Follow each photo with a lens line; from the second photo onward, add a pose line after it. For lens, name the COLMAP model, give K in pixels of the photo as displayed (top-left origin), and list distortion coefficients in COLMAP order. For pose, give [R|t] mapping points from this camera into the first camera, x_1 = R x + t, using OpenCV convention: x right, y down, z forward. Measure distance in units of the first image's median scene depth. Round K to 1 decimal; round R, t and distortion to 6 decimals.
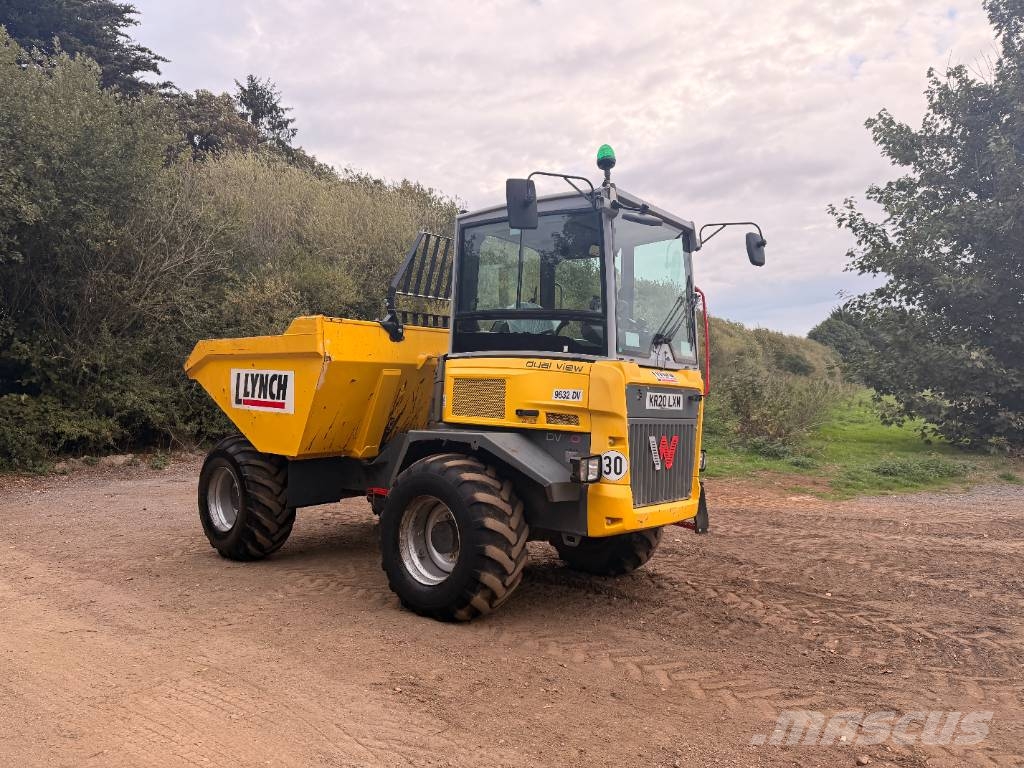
lens RADIAL K [[738.4, 0, 512.0], [0, 738.4, 384.0], [0, 0, 1]] dist [-0.003724, -0.003196]
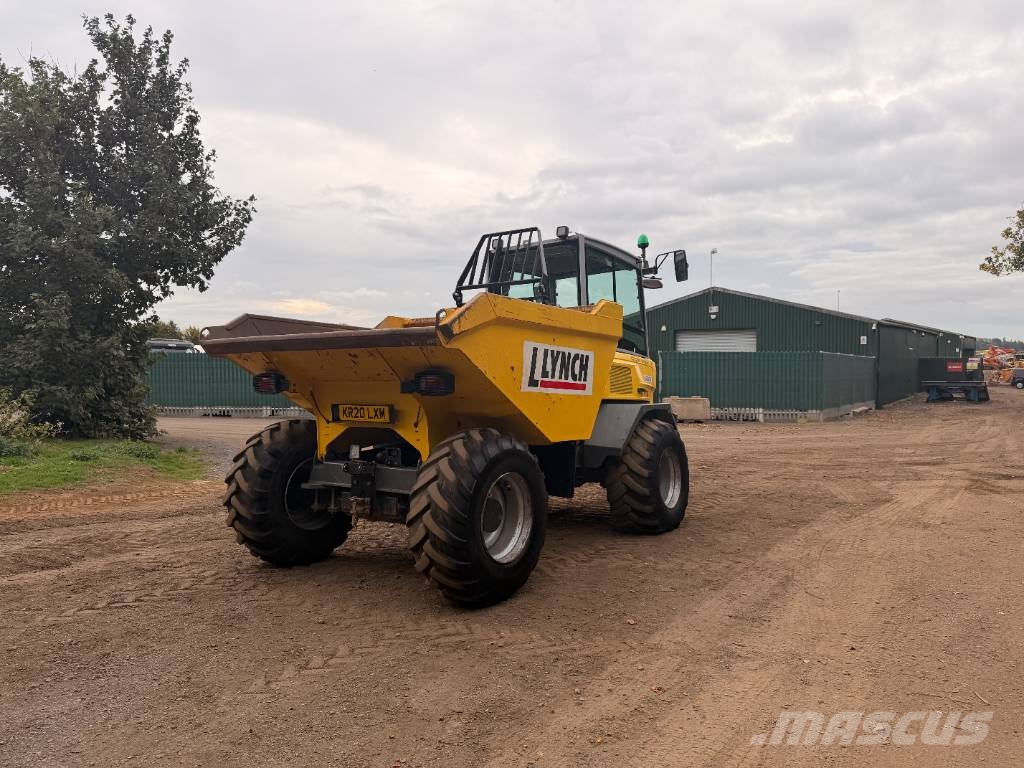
lens RADIAL K [[729.9, 0, 515.2], [0, 729.9, 398.3], [0, 0, 1]] dist [0.037542, -0.004831]
pose [[-0.118114, -0.018042, 0.992836, -1.168598], [-0.012223, 0.999786, 0.016714, 0.027405], [-0.992925, -0.010161, -0.118309, 1.137057]]
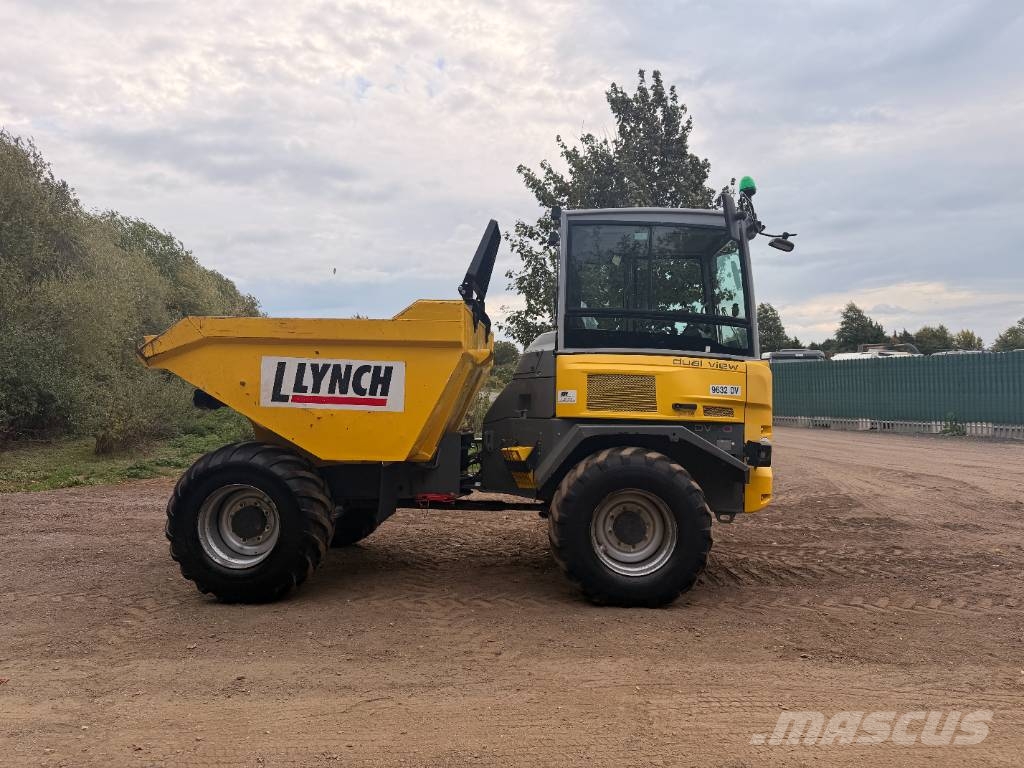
lens RADIAL K [[729.9, 0, 515.2], [0, 729.9, 398.3], [0, 0, 1]] dist [0.037542, -0.004831]
pose [[0.792893, -0.003866, 0.609348, -0.663037], [-0.008517, 0.999812, 0.017426, 0.008032], [-0.609301, -0.019007, 0.792711, 0.233329]]
